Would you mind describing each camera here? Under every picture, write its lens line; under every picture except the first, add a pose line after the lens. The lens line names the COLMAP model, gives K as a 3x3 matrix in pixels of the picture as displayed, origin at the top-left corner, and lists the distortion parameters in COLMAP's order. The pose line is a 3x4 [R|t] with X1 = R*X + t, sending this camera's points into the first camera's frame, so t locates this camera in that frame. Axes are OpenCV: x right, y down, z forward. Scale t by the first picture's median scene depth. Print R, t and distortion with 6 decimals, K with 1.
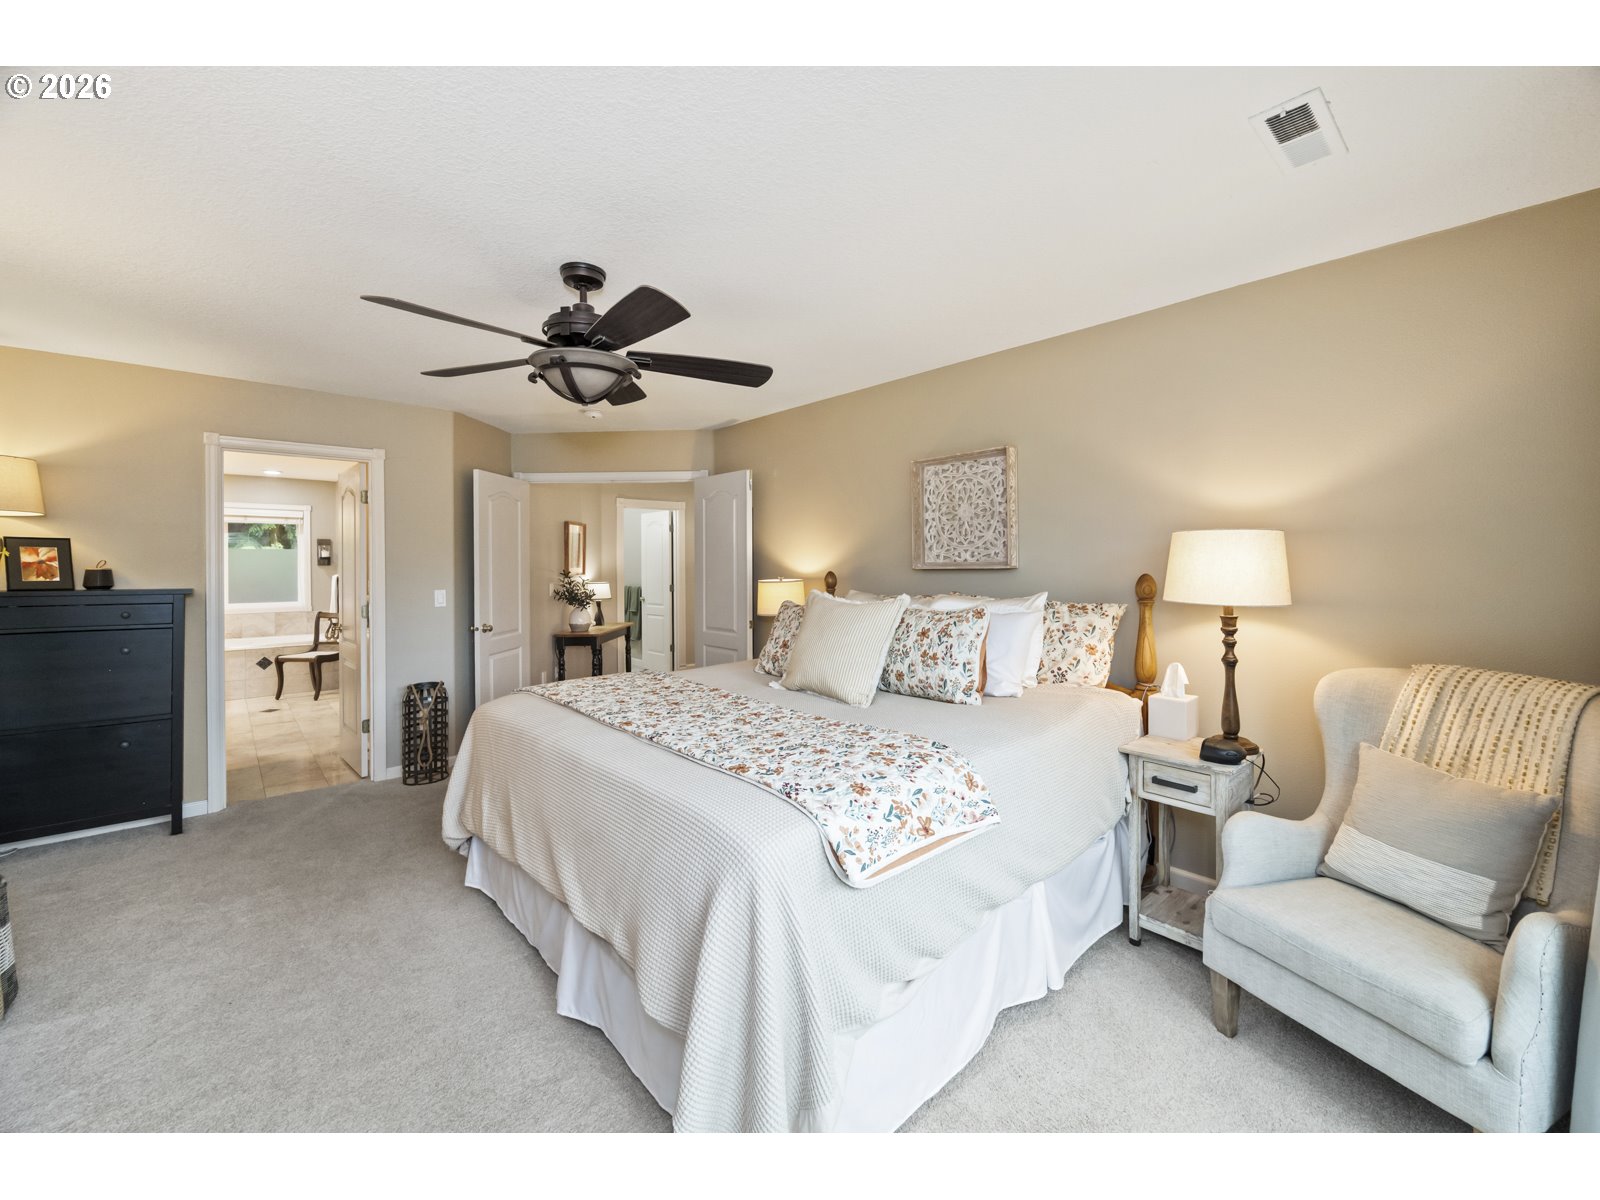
lens RADIAL K [[652.8, 0, 801.4], [0, 652.8, 568.2], [0, 0, 1]] dist [0.000247, 0.000010]
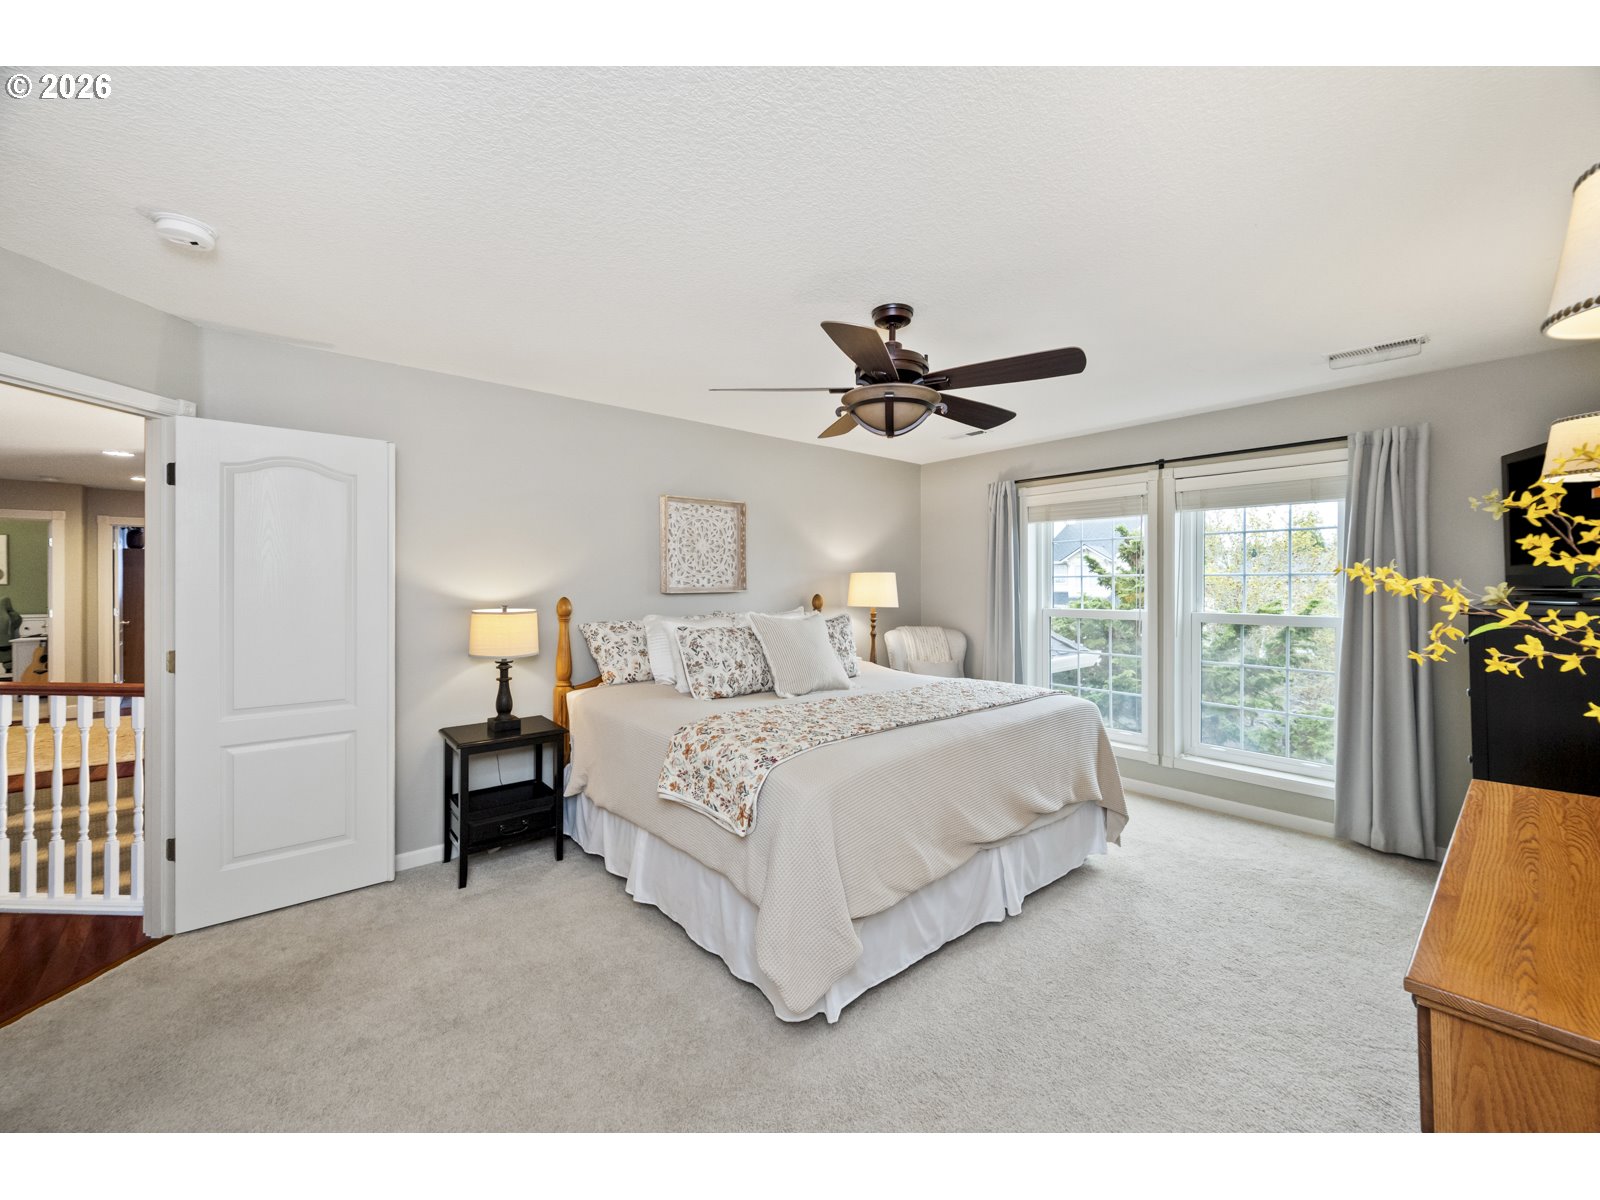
lens RADIAL K [[648.0, 0, 822.2], [0, 648.0, 593.6], [0, 0, 1]] dist [0.000212, 0.000096]
pose [[-0.004912, -0.007929, 0.999957, -0.966768], [0.007349, 0.999941, 0.007965, -0.005214], [-0.999961, 0.007388, -0.004853, 0.782696]]
